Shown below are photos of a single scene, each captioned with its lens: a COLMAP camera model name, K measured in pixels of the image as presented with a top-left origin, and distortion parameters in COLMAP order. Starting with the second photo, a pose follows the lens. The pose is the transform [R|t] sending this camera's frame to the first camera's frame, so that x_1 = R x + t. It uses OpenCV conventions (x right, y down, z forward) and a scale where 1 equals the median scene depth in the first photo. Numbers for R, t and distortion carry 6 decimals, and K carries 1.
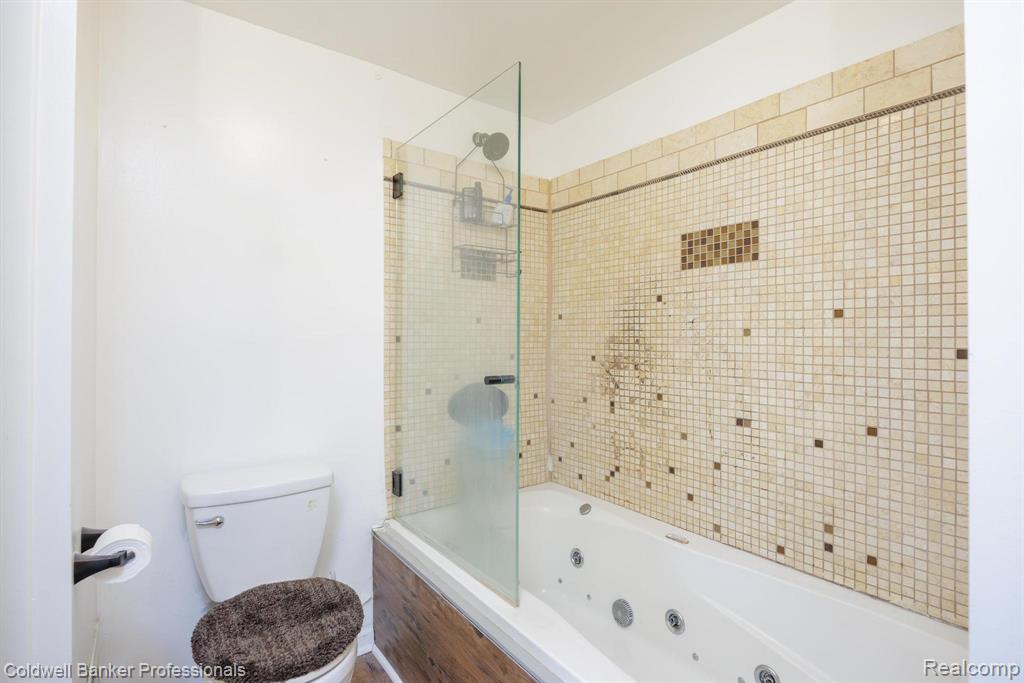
lens RADIAL K [[502.6, 0, 512.4], [0, 502.6, 340.1], [0, 0, 1]] dist [-0.006795, 0.000380]
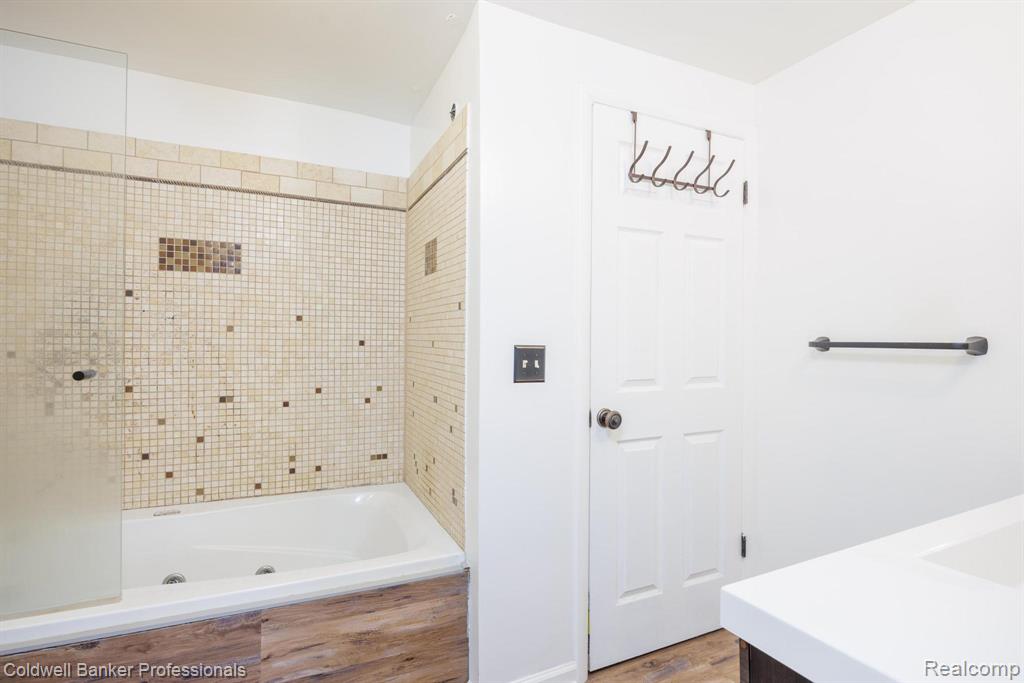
lens RADIAL K [[502.6, 0, 512.2], [0, 502.6, 340.7], [0, 0, 1]] dist [-0.006795, 0.000380]
pose [[0.197953, -0.001055, 0.980211, -0.675480], [-0.006276, 0.999978, 0.002344, 0.008213], [-0.980191, -0.006616, 0.197942, 0.038027]]
